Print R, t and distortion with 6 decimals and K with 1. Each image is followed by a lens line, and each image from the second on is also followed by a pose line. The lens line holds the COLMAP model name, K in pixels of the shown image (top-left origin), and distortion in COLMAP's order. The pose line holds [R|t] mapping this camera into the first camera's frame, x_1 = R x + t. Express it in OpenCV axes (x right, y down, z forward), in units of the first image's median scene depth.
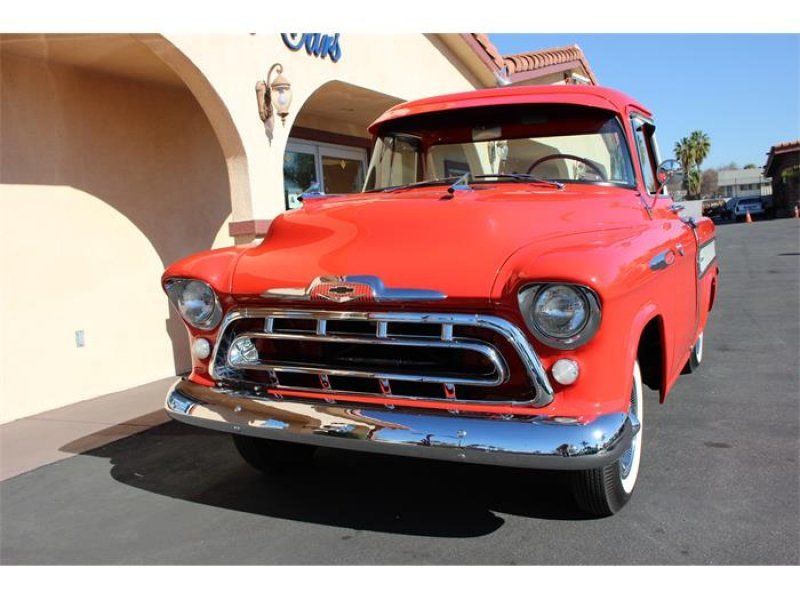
lens RADIAL K [[778.5, 0, 400.0], [0, 778.5, 300.0], [0, 0, 1]] dist [-0.093812, 0.019610]
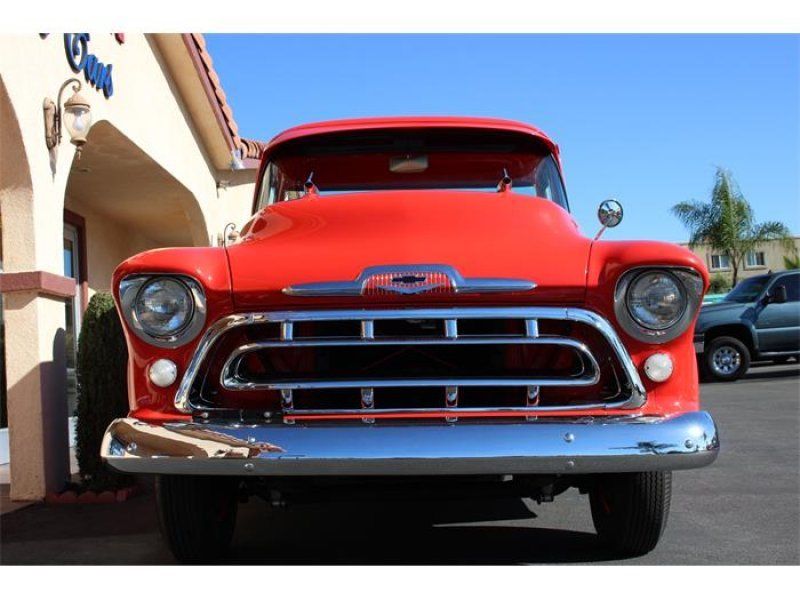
lens RADIAL K [[937.6, 0, 400.0], [0, 937.6, 300.0], [0, 0, 1]] dist [-0.078518, 0.042750]
pose [[0.905596, 0.045010, 0.421747, -0.353482], [0.030853, 0.984729, -0.171341, 0.126468], [-0.423019, 0.168178, 0.890377, 0.076781]]
